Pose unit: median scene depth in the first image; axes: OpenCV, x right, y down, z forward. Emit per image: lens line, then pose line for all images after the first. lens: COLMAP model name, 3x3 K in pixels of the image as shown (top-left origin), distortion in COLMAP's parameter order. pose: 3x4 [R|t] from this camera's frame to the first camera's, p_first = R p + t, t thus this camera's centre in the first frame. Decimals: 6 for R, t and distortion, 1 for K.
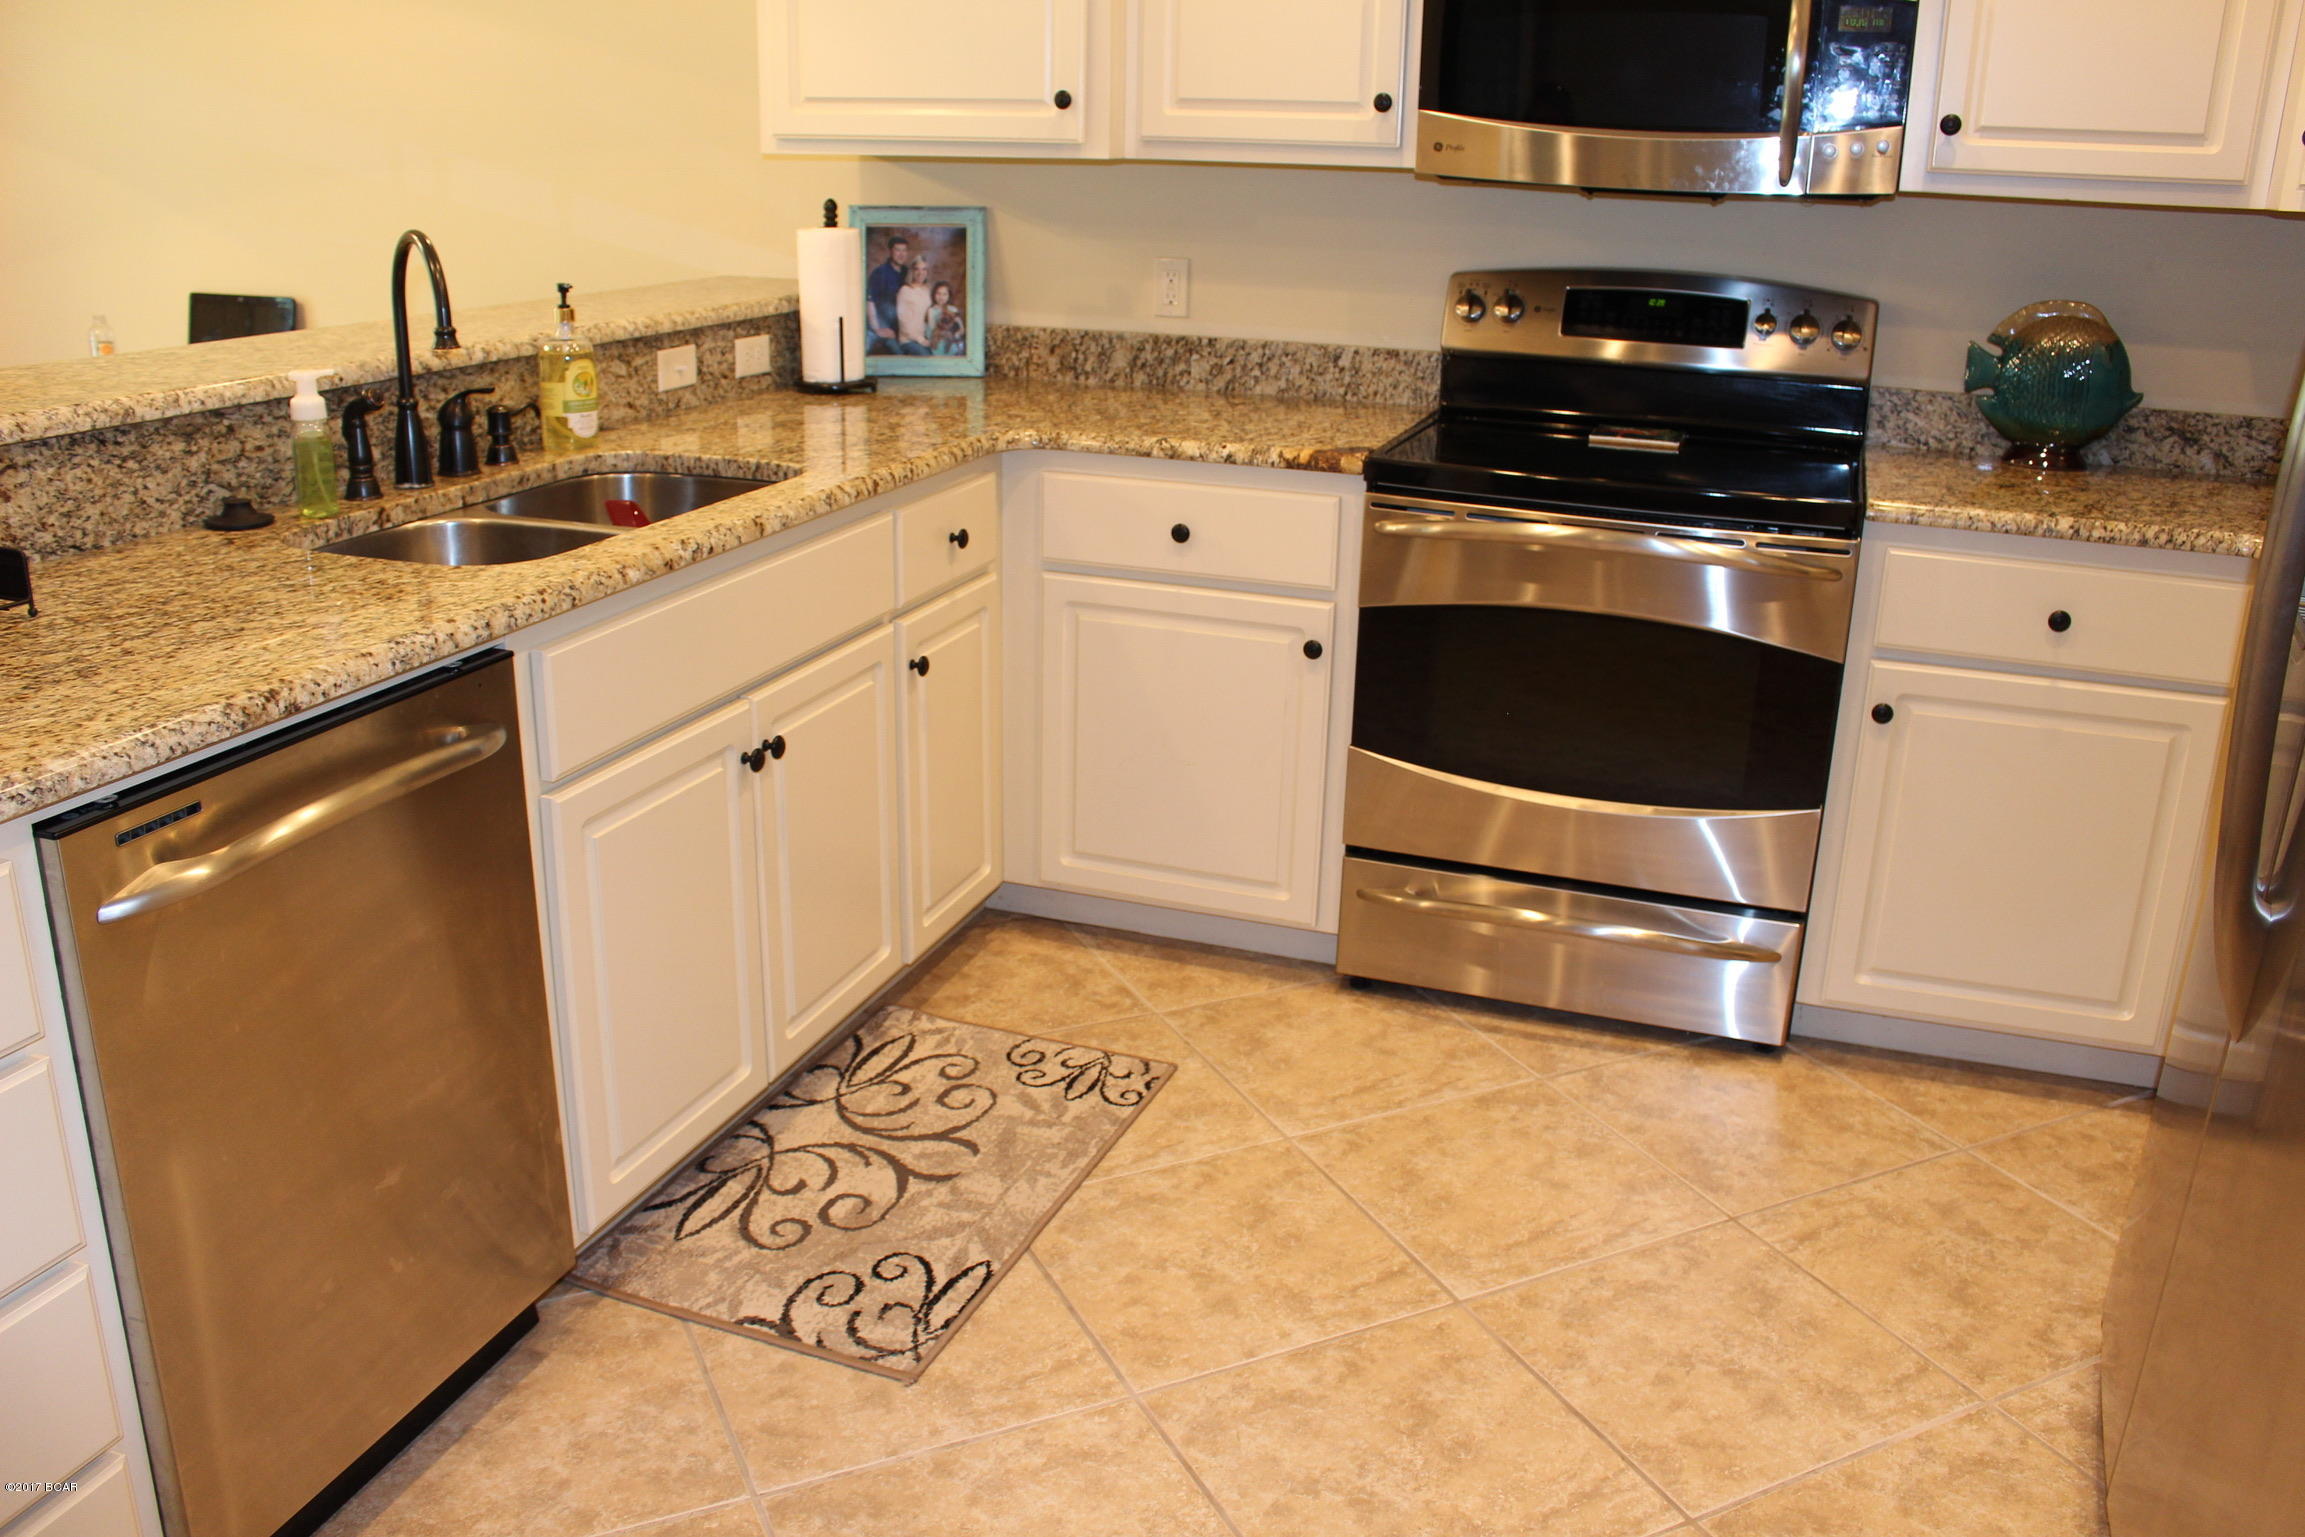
lens RADIAL K [[1897.6, 0, 1168.3], [0, 1897.6, 762.4], [0, 0, 1]] dist [-0.163138, 0.135659]
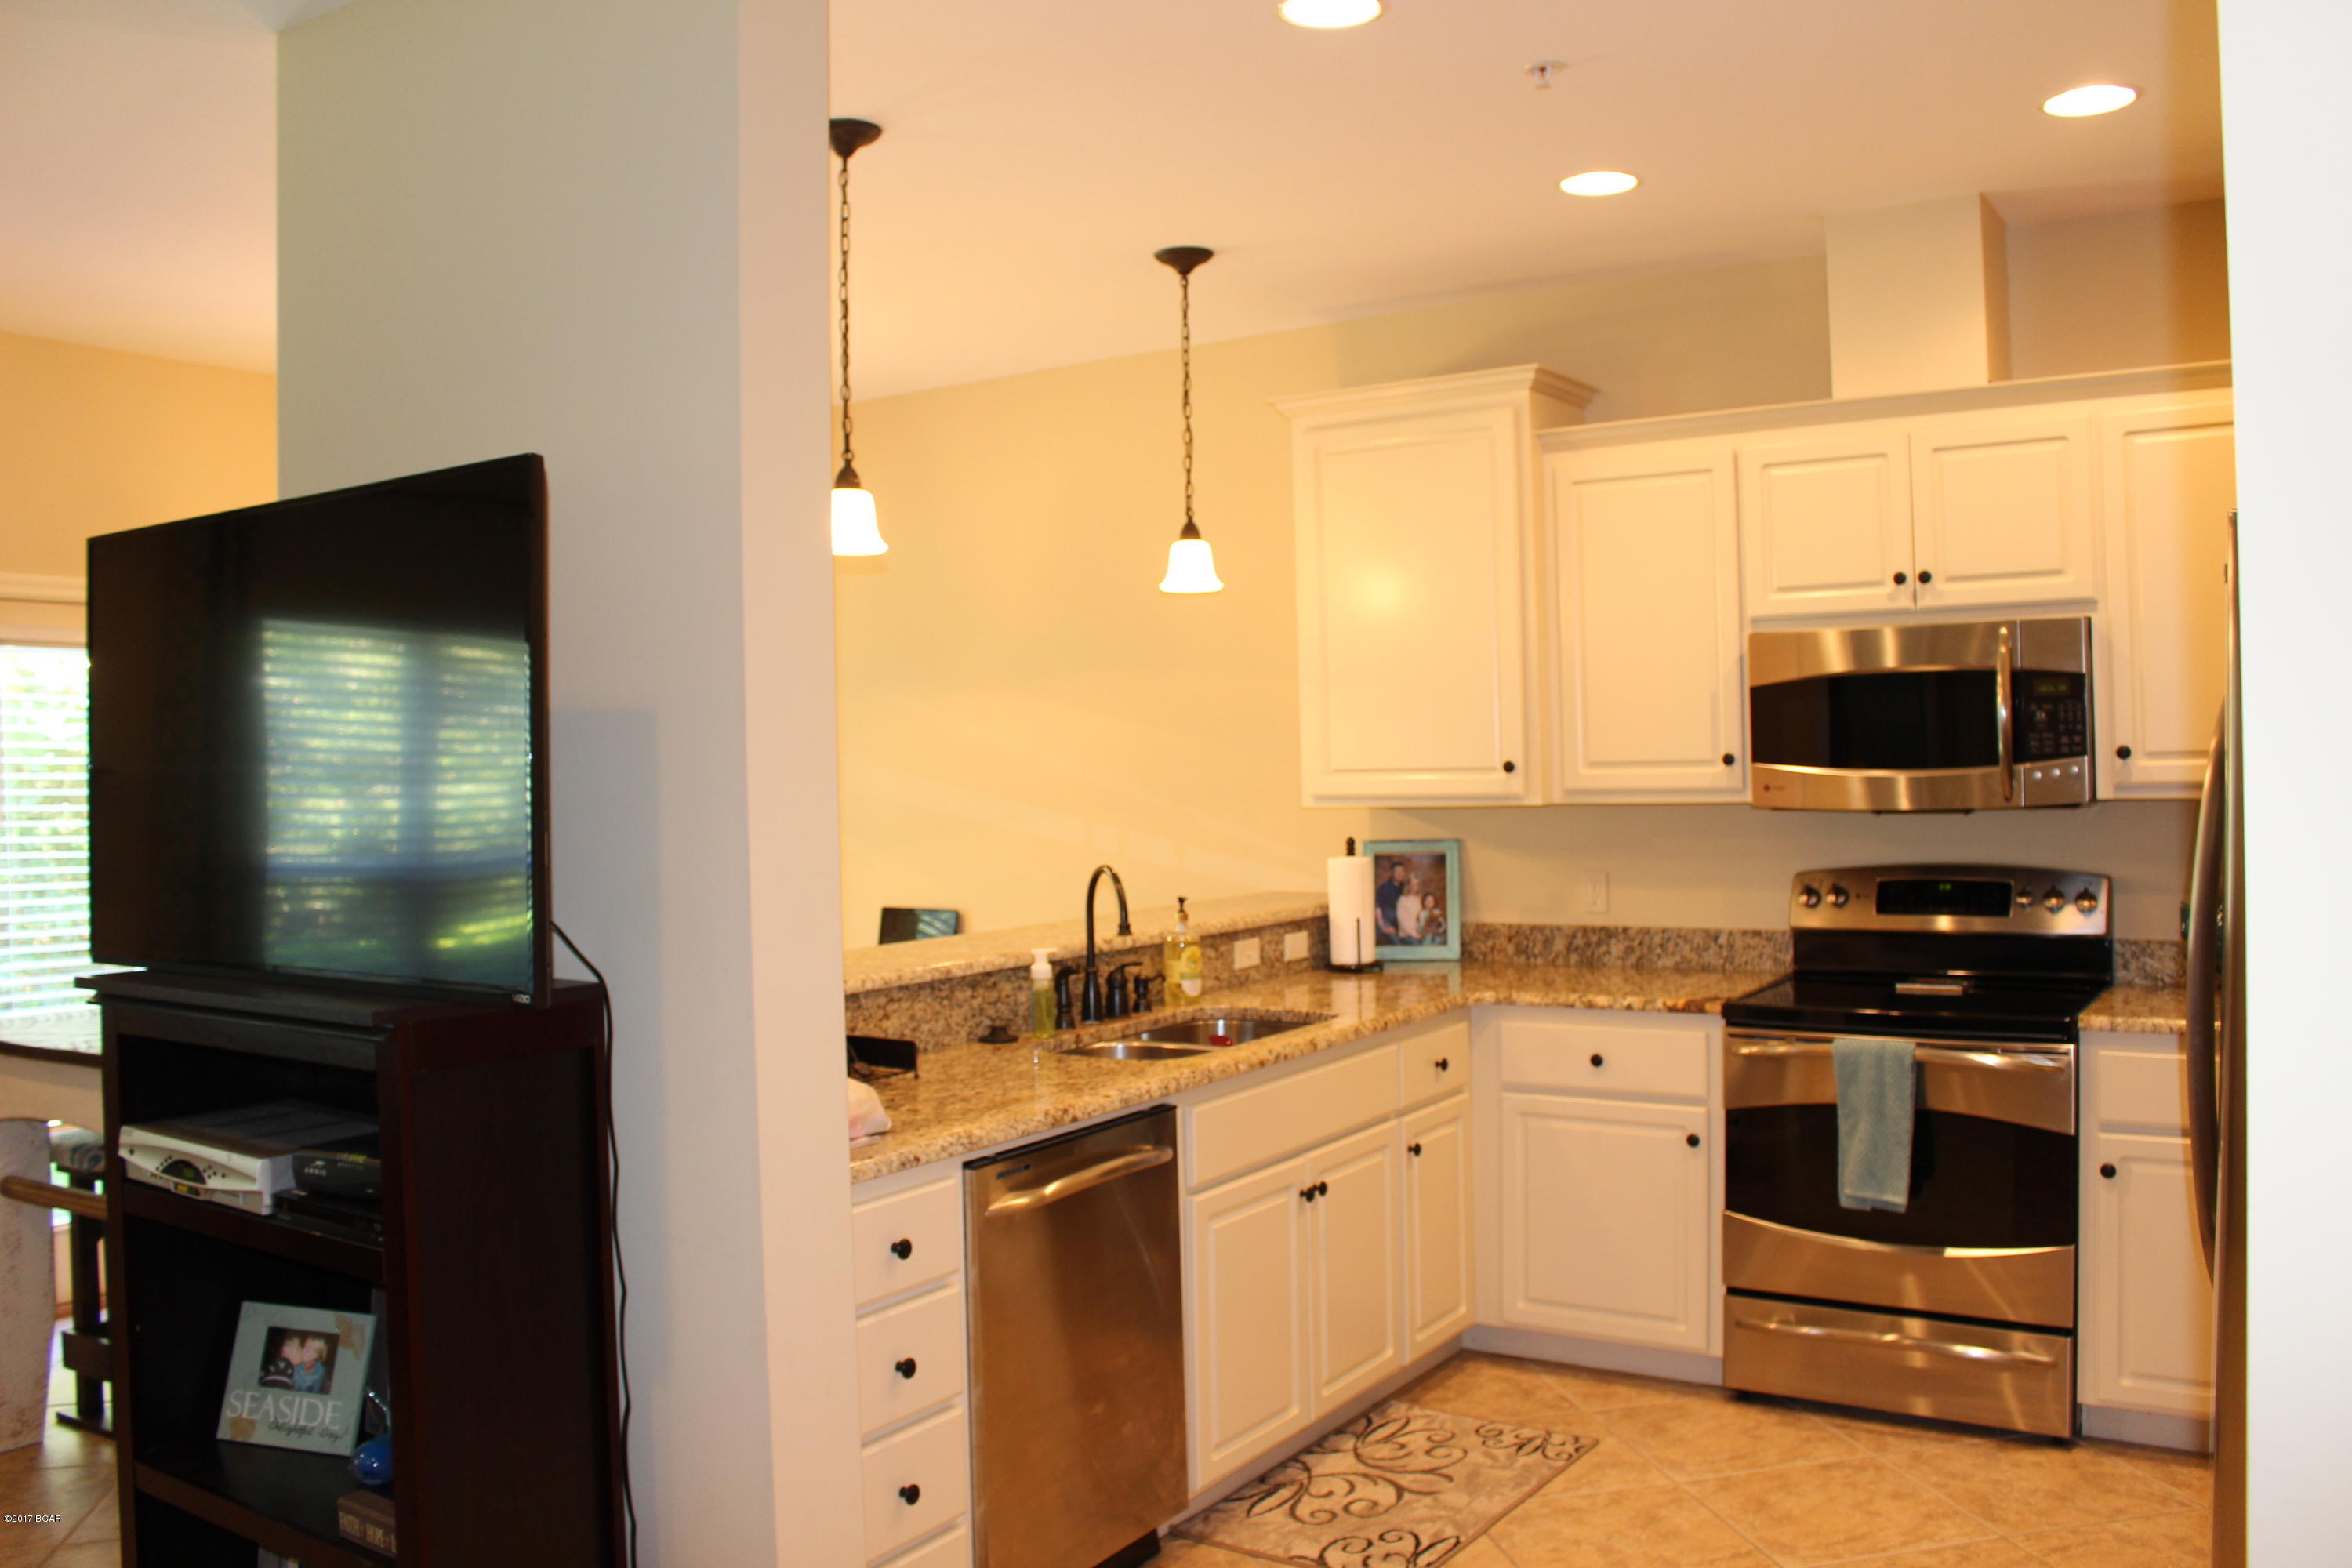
lens RADIAL K [[1936.3, 0, 1192.1], [0, 1936.3, 777.8], [0, 0, 1]] dist [-0.163138, 0.135659]
pose [[0.970649, -0.043776, -0.236483, 0.062086], [-0.030854, 0.952502, -0.302964, 0.124030], [0.238513, 0.301368, 0.923195, -0.474314]]
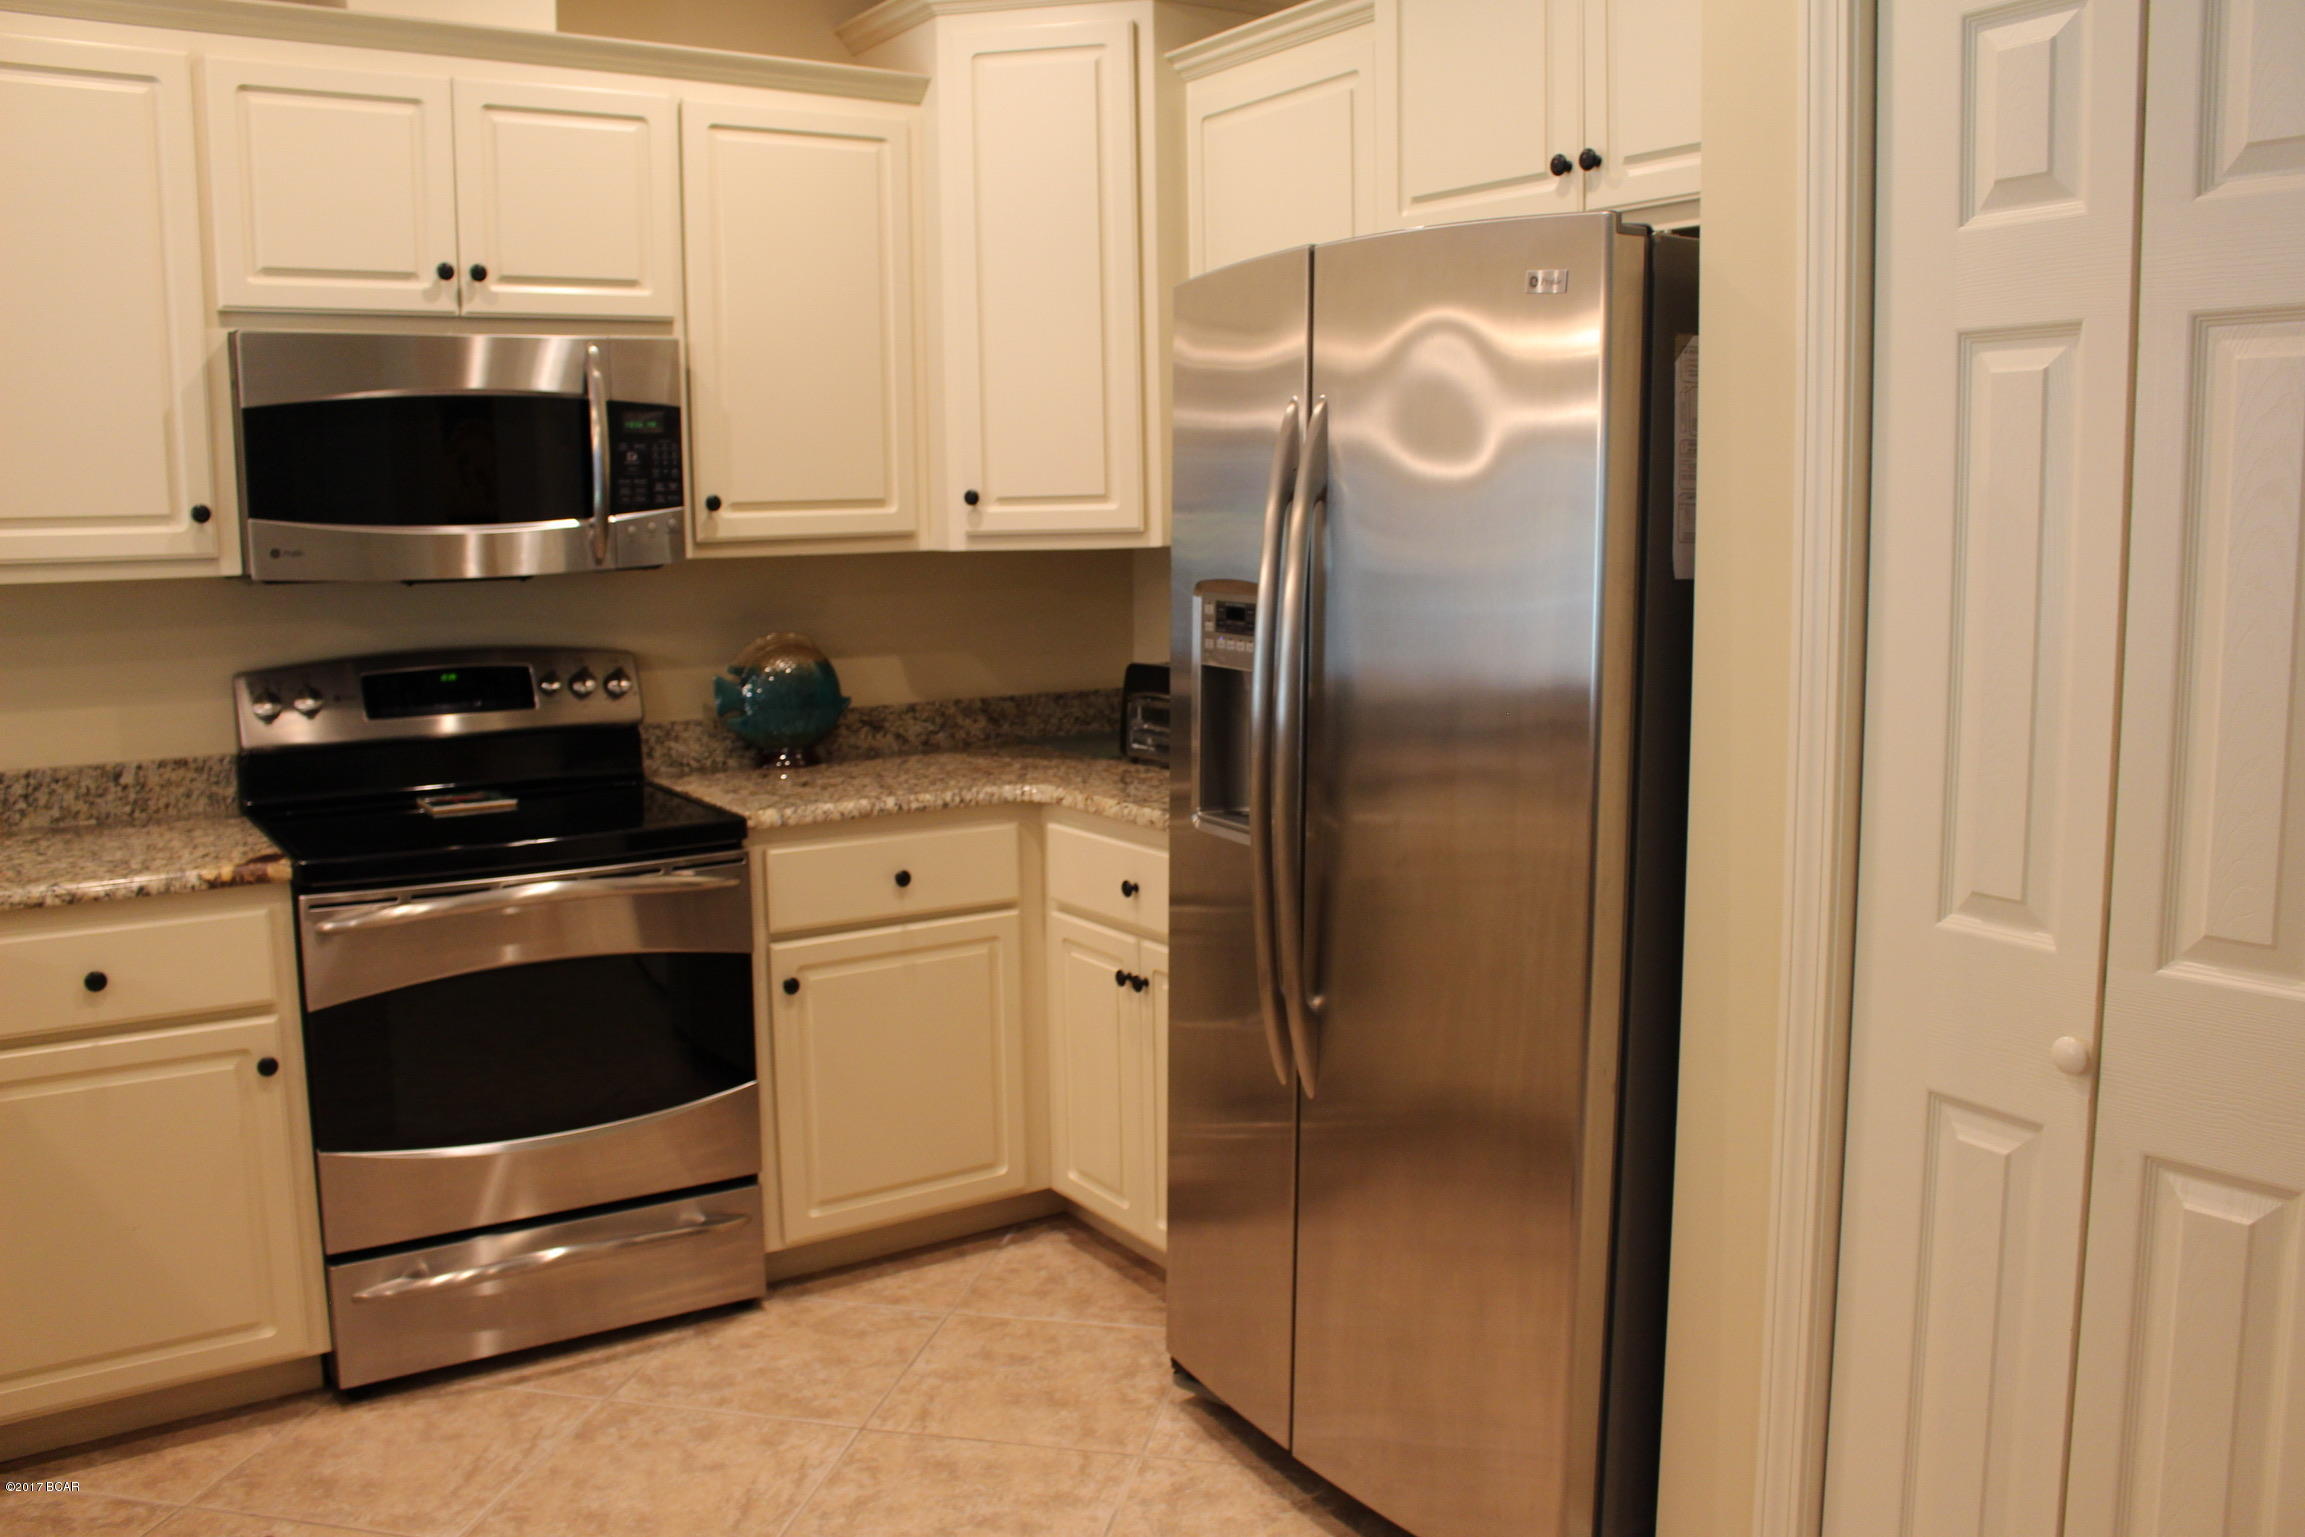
lens RADIAL K [[1897.6, 0, 1168.3], [0, 1897.6, 762.4], [0, 0, 1]] dist [-0.163138, 0.135659]
pose [[0.602722, -0.138970, 0.785756, -0.363357], [0.275720, 0.960335, -0.041647, -0.043111], [-0.748802, 0.241750, 0.617132, 0.038878]]
